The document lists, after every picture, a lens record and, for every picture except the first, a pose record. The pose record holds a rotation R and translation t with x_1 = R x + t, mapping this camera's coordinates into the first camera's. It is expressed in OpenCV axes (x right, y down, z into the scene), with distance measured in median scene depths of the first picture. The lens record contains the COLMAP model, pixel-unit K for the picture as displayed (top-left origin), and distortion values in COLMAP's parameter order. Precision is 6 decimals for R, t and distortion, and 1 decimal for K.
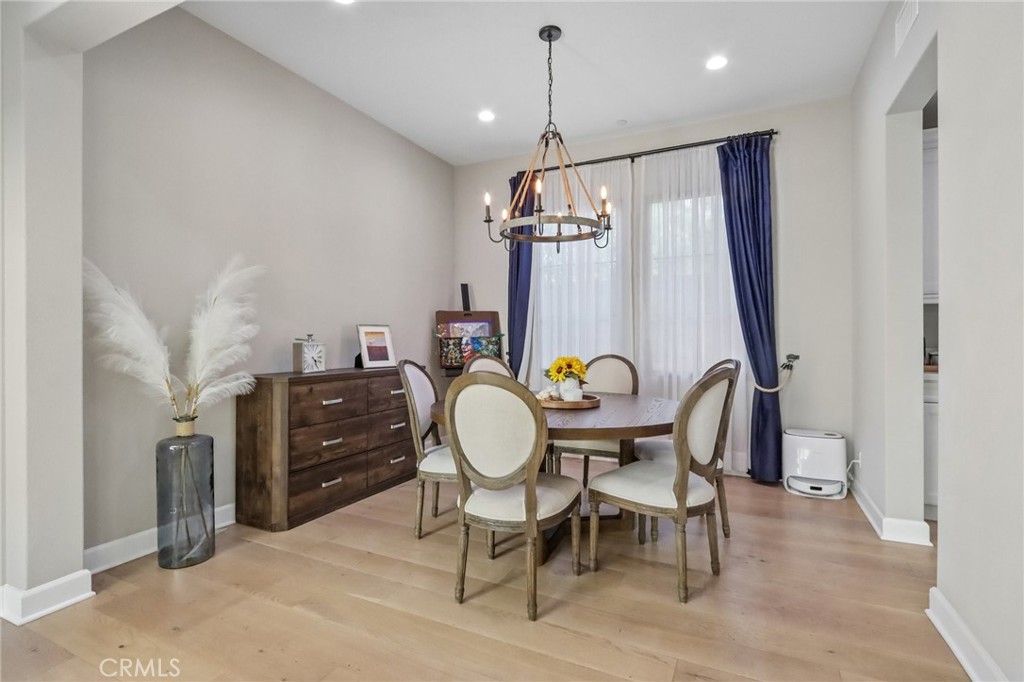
lens RADIAL K [[485.7, 0, 516.6], [0, 485.7, 339.2], [0, 0, 1]] dist [-0.001110, 0.000376]
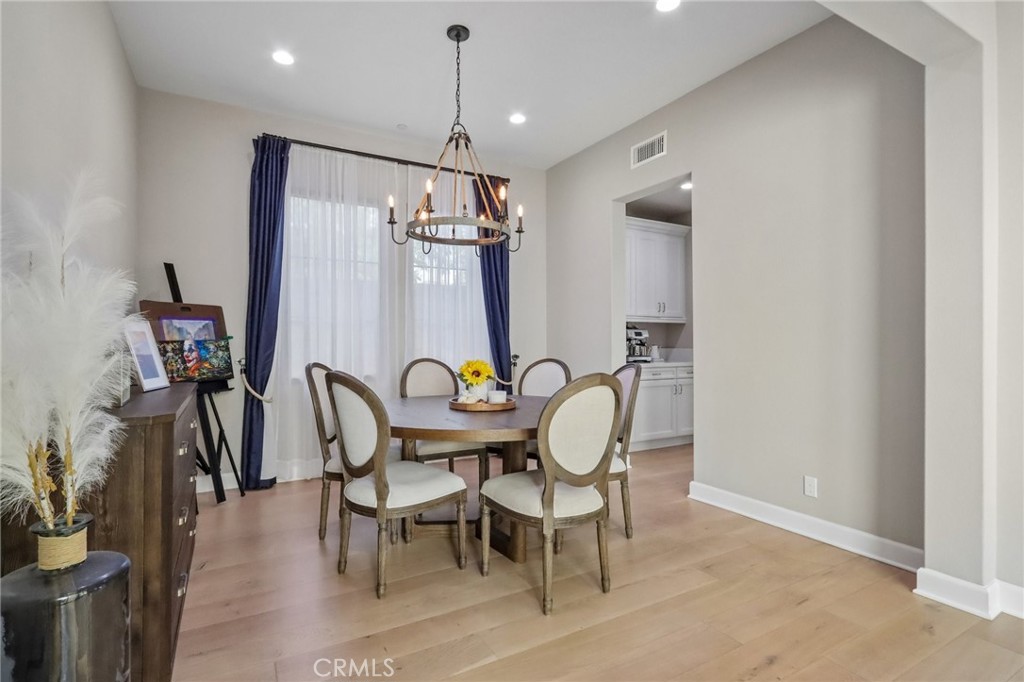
lens RADIAL K [[485.7, 0, 508.3], [0, 485.7, 336.0], [0, 0, 1]] dist [-0.001110, 0.000376]
pose [[0.574439, 0.011299, 0.818469, -0.494898], [0.000603, 0.999899, -0.014227, -0.000083], [-0.818547, 0.008666, 0.574374, 0.256967]]
